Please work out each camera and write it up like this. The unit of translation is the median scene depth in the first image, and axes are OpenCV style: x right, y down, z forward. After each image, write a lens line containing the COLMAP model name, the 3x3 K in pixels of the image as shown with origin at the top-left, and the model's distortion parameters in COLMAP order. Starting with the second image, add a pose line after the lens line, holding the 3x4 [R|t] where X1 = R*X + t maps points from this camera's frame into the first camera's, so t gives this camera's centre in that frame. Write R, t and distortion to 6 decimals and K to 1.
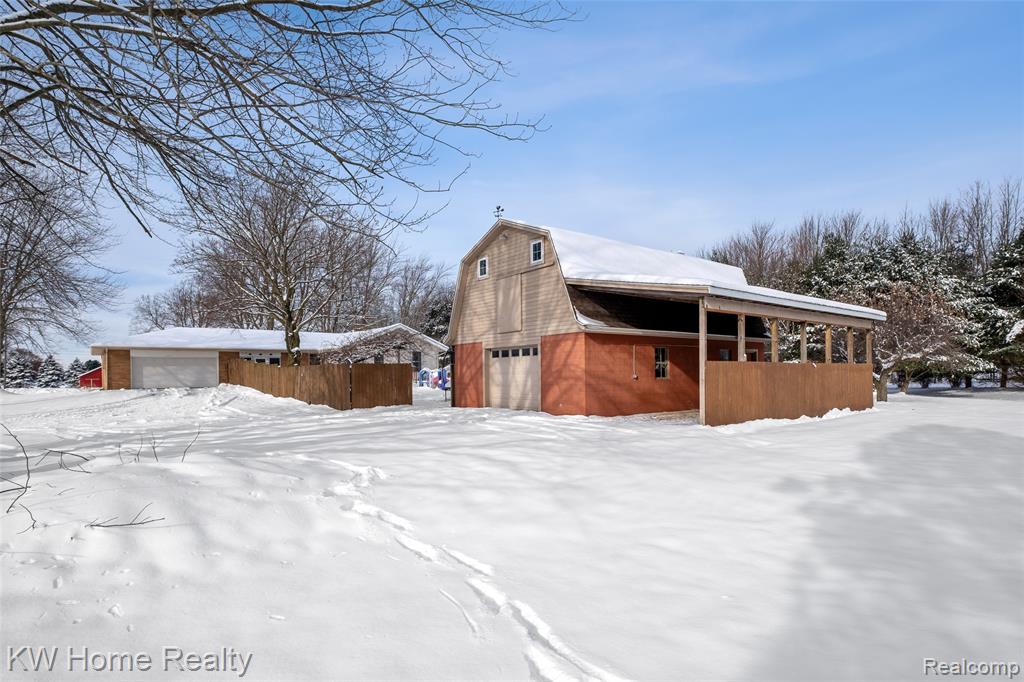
lens RADIAL K [[509.5, 0, 513.2], [0, 509.5, 347.1], [0, 0, 1]] dist [0.001394, 0.000563]
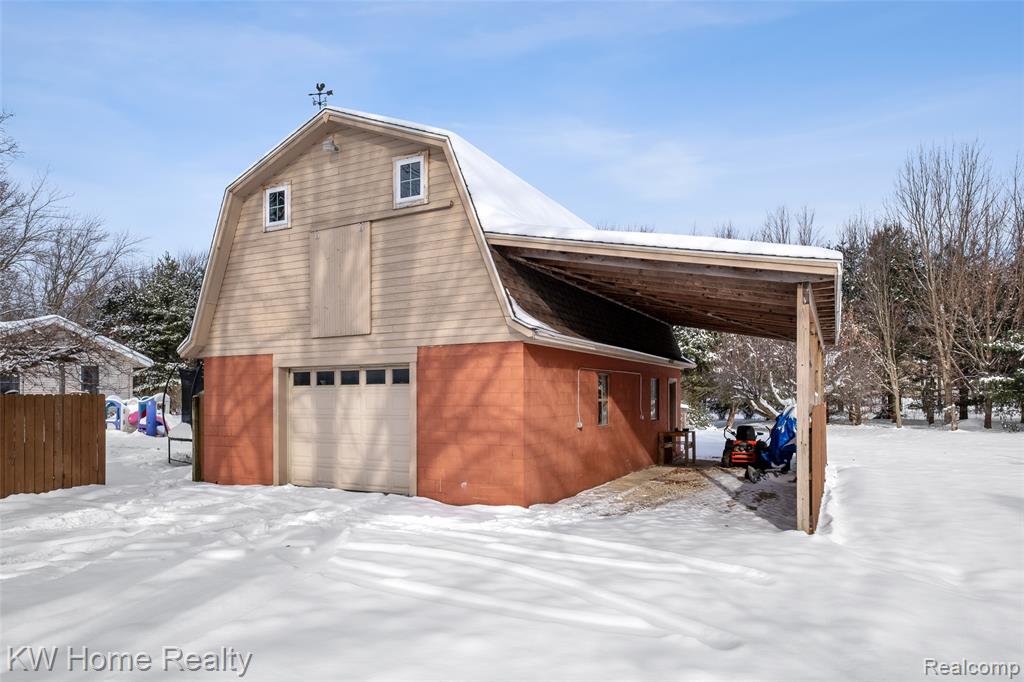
lens RADIAL K [[628.9, 0, 508.8], [0, 628.9, 378.0], [0, 0, 1]] dist [-0.002553, 0.005556]
pose [[0.912490, 0.022485, 0.408480, -0.108899], [-0.030005, 0.999478, 0.012010, -0.000749], [-0.407996, -0.023216, 0.912688, 0.363161]]
